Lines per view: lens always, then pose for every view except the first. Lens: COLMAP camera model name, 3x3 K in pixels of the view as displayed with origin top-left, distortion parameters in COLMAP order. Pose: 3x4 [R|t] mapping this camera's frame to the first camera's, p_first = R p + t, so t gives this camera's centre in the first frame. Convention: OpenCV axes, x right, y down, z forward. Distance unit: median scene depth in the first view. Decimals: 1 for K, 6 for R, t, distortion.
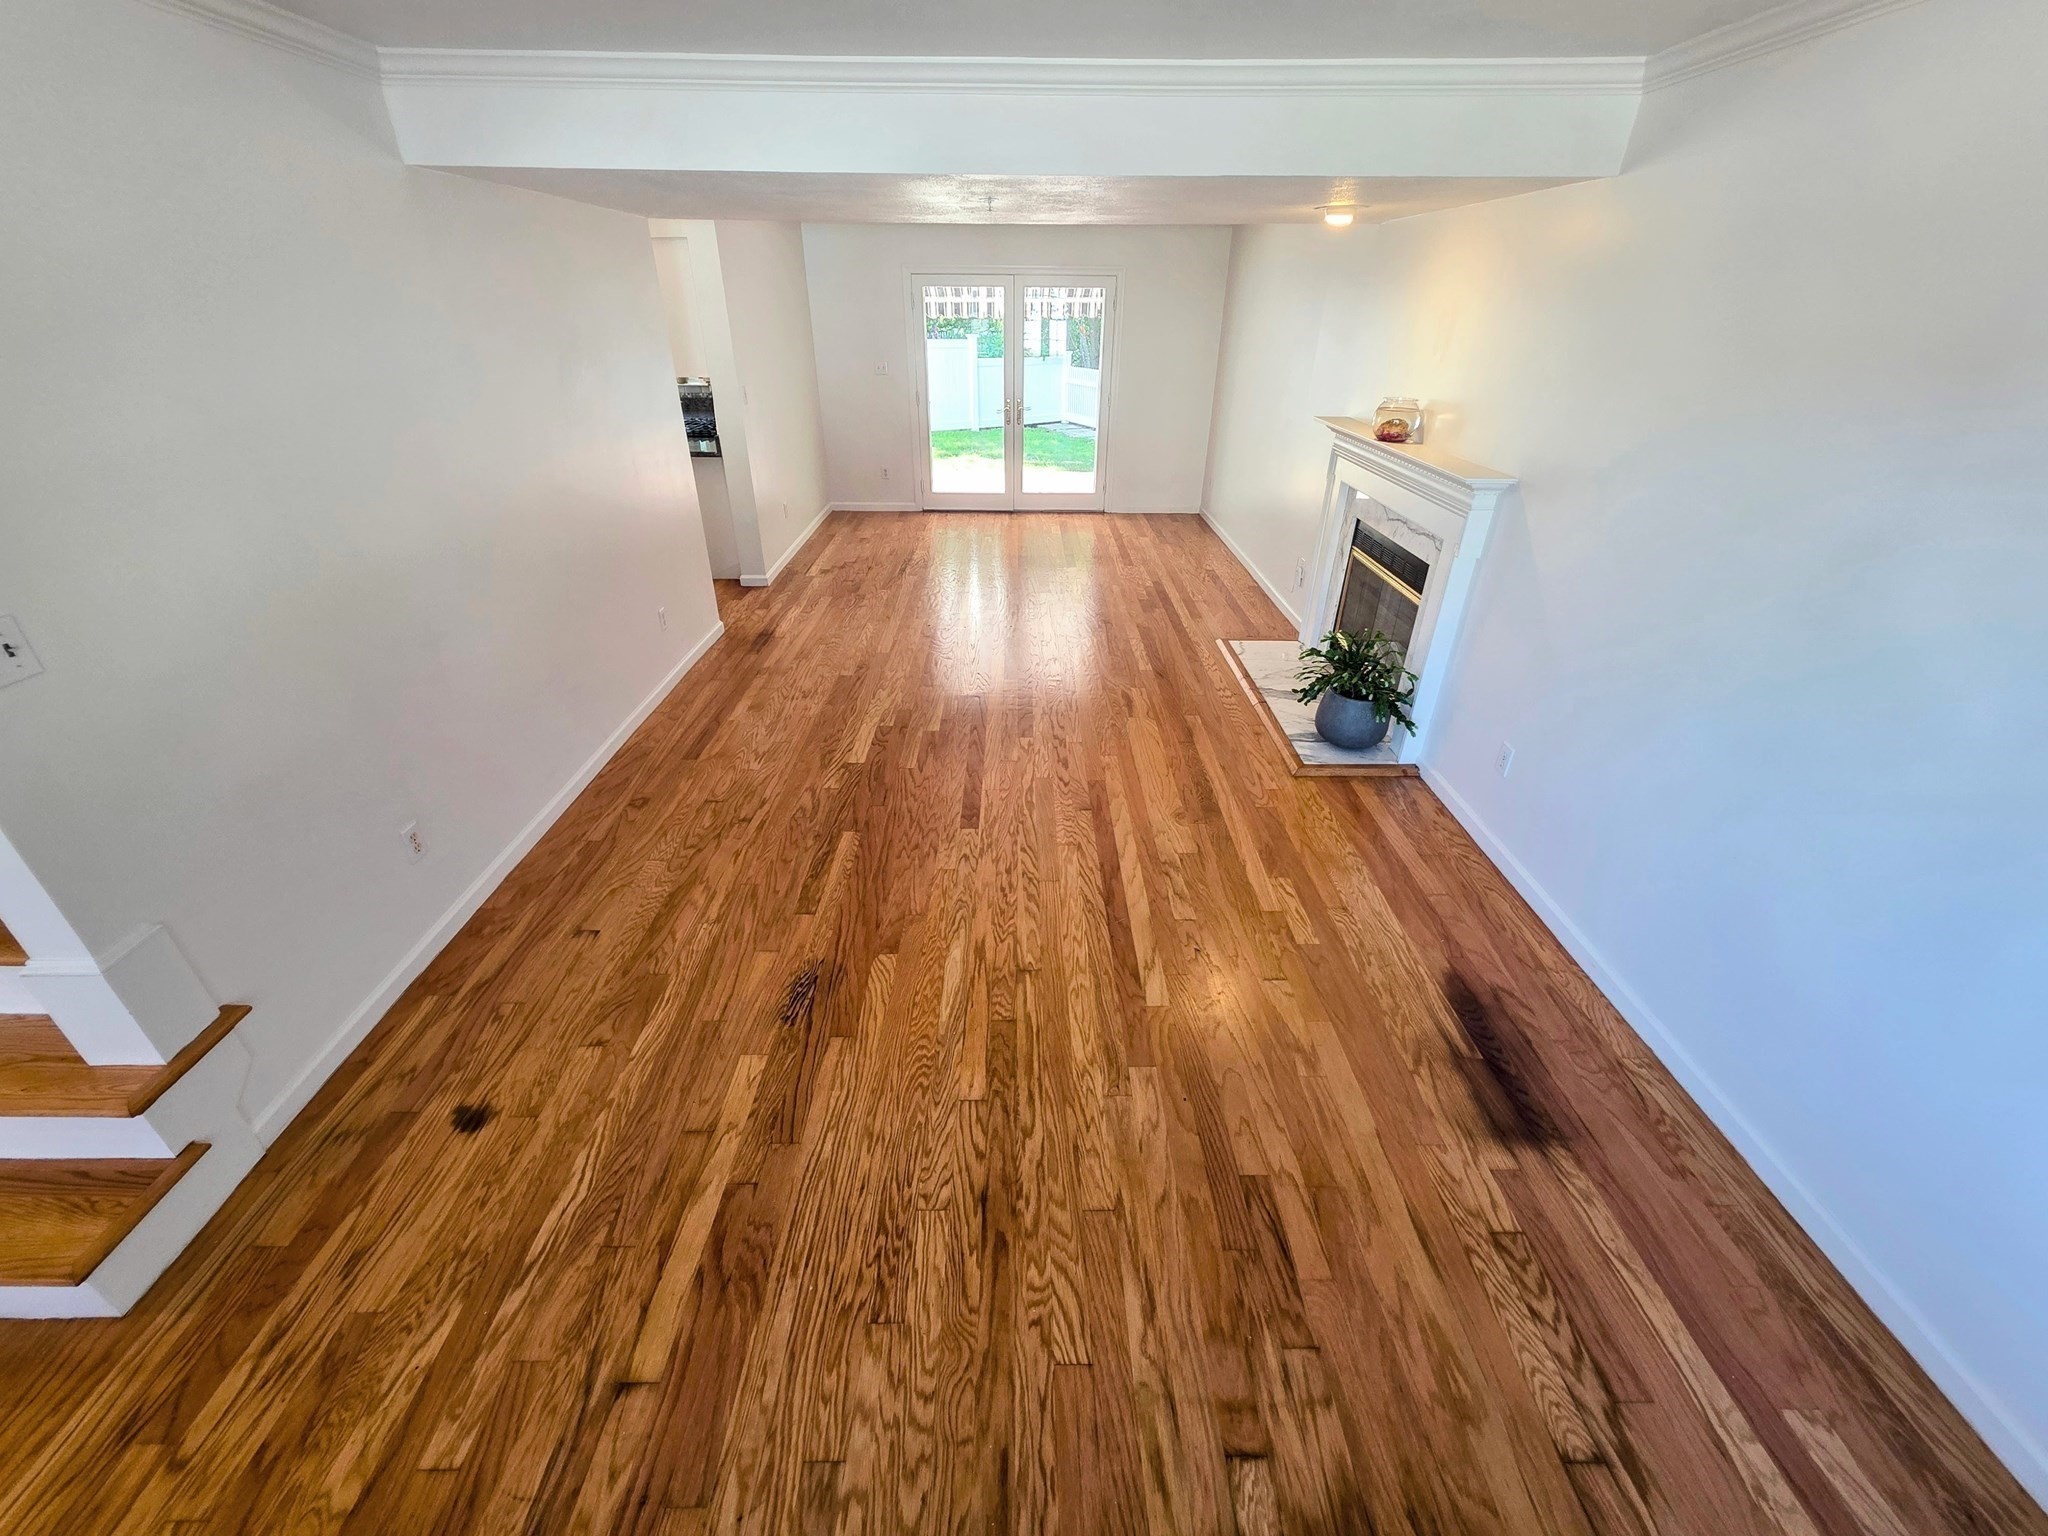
lens RADIAL K [[822.7, 0, 1026.4], [0, 822.7, 760.7], [0, 0, 1]] dist [0.004019, -0.000827]
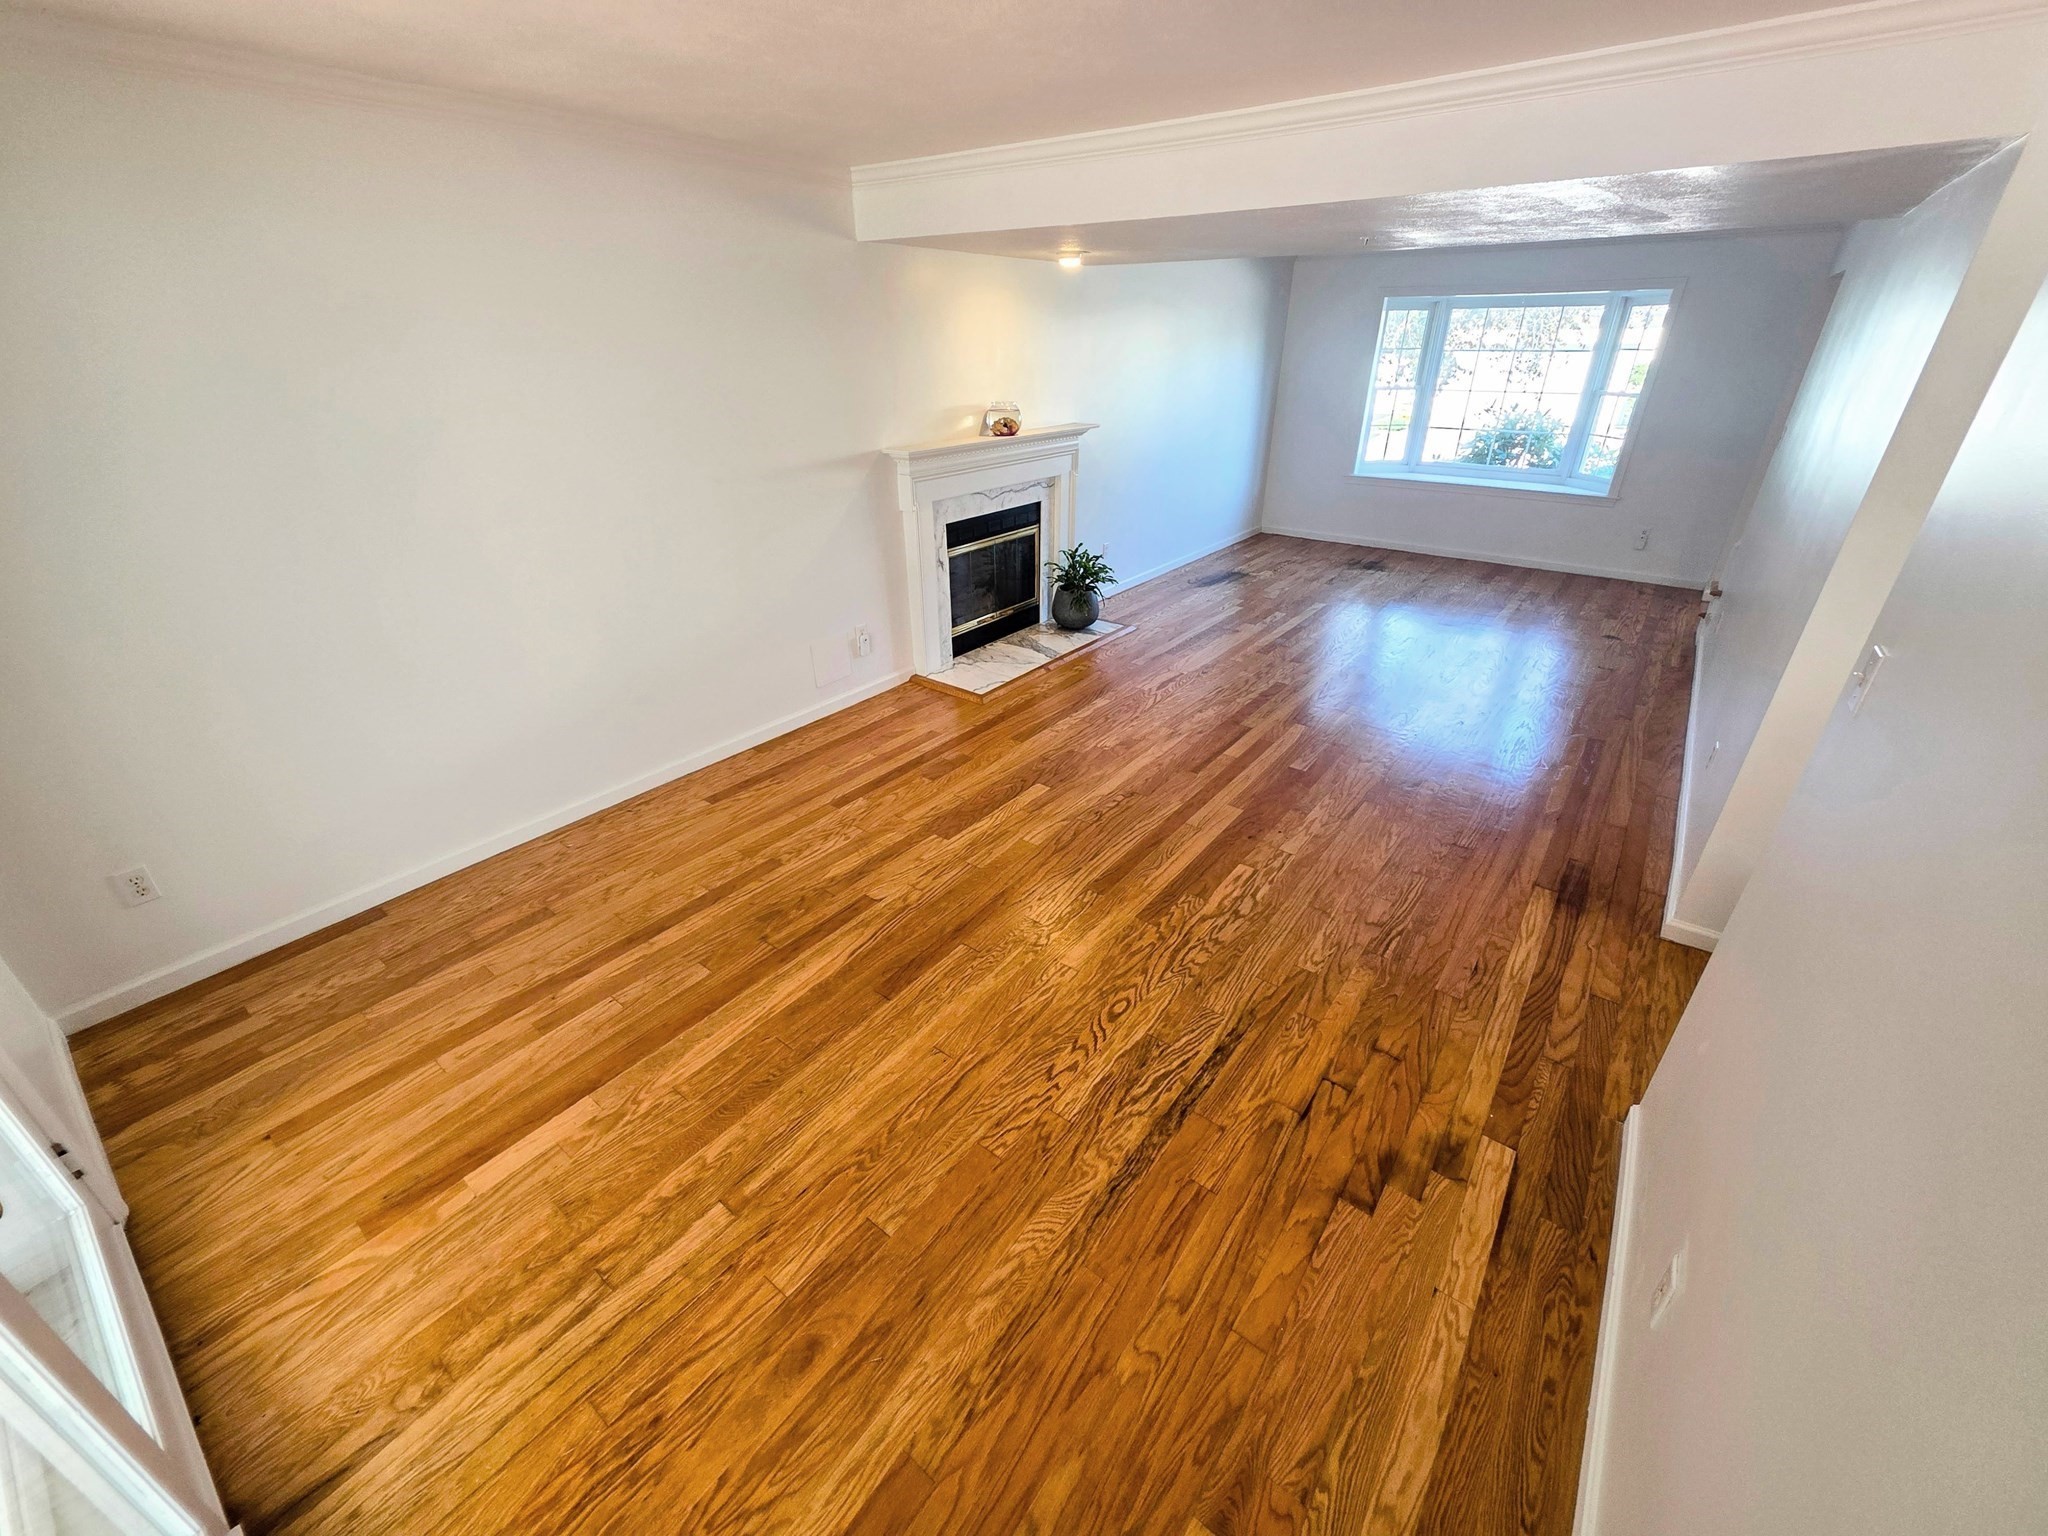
lens RADIAL K [[822.7, 0, 1026.4], [0, 822.7, 760.7], [0, 0, 1]] dist [0.004019, -0.000827]
pose [[-0.790302, -0.286229, 0.541752, -0.565966], [0.297268, 0.594031, 0.747502, -1.414509], [-0.535774, 0.751798, -0.384377, 2.539394]]
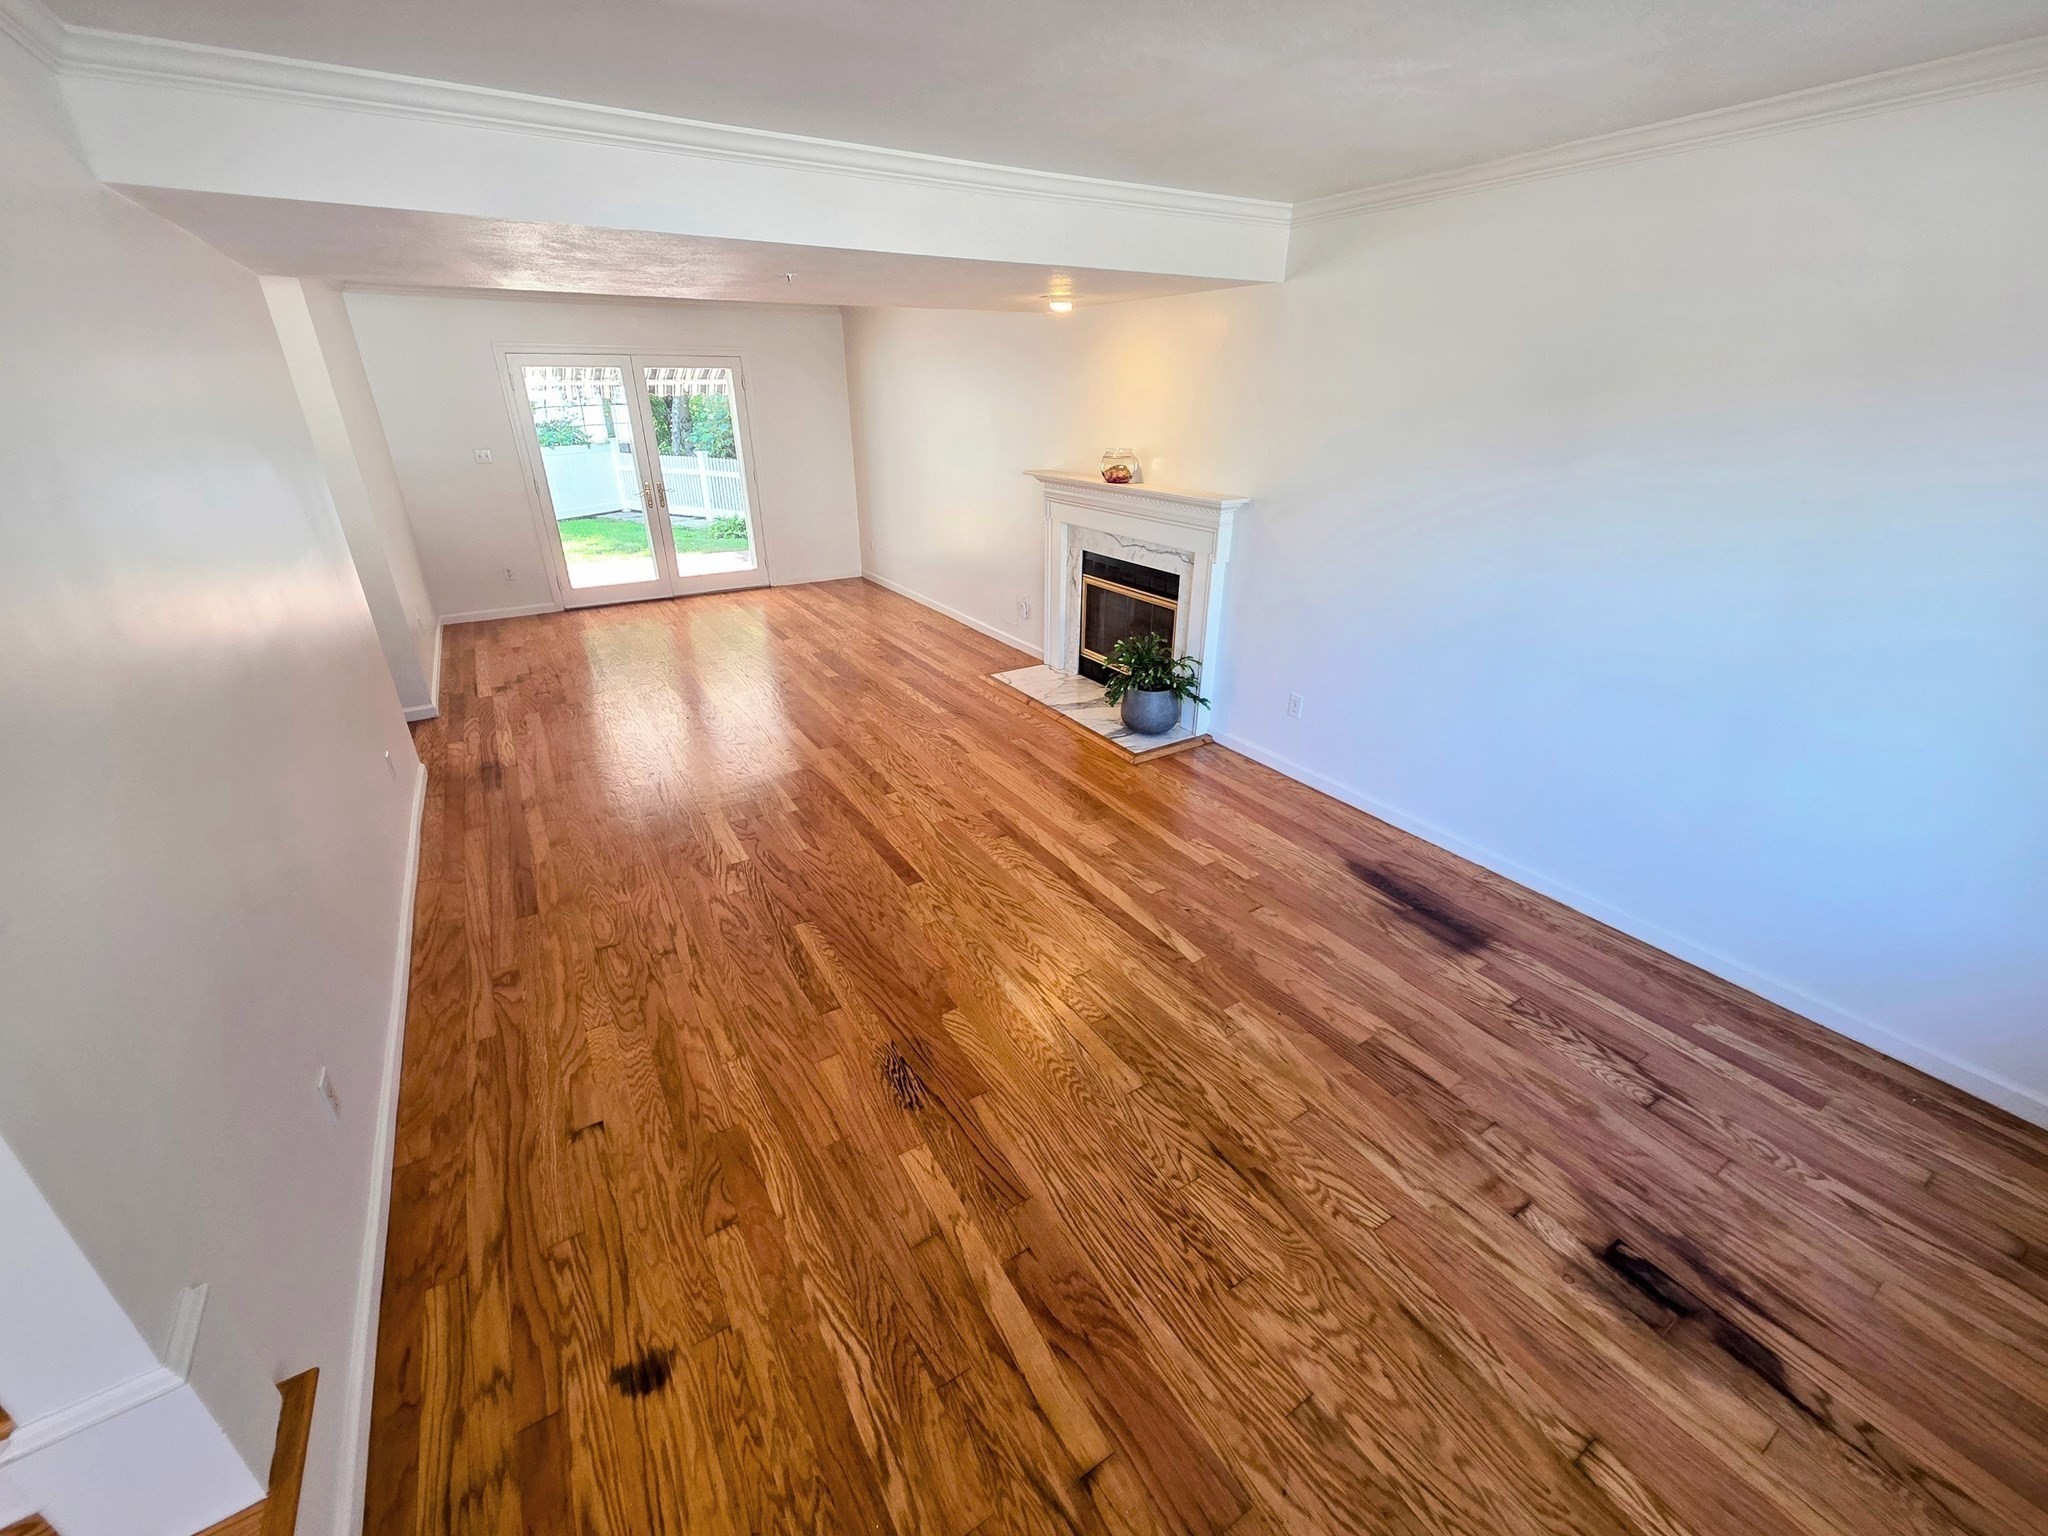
lens RADIAL K [[822.7, 0, 1026.4], [0, 822.7, 760.7], [0, 0, 1]] dist [0.004019, -0.000827]
pose [[0.852003, -0.223275, 0.473539, -0.469146], [0.262861, 0.964664, -0.018105, -0.007412], [-0.452763, 0.139901, 0.880587, 0.065024]]
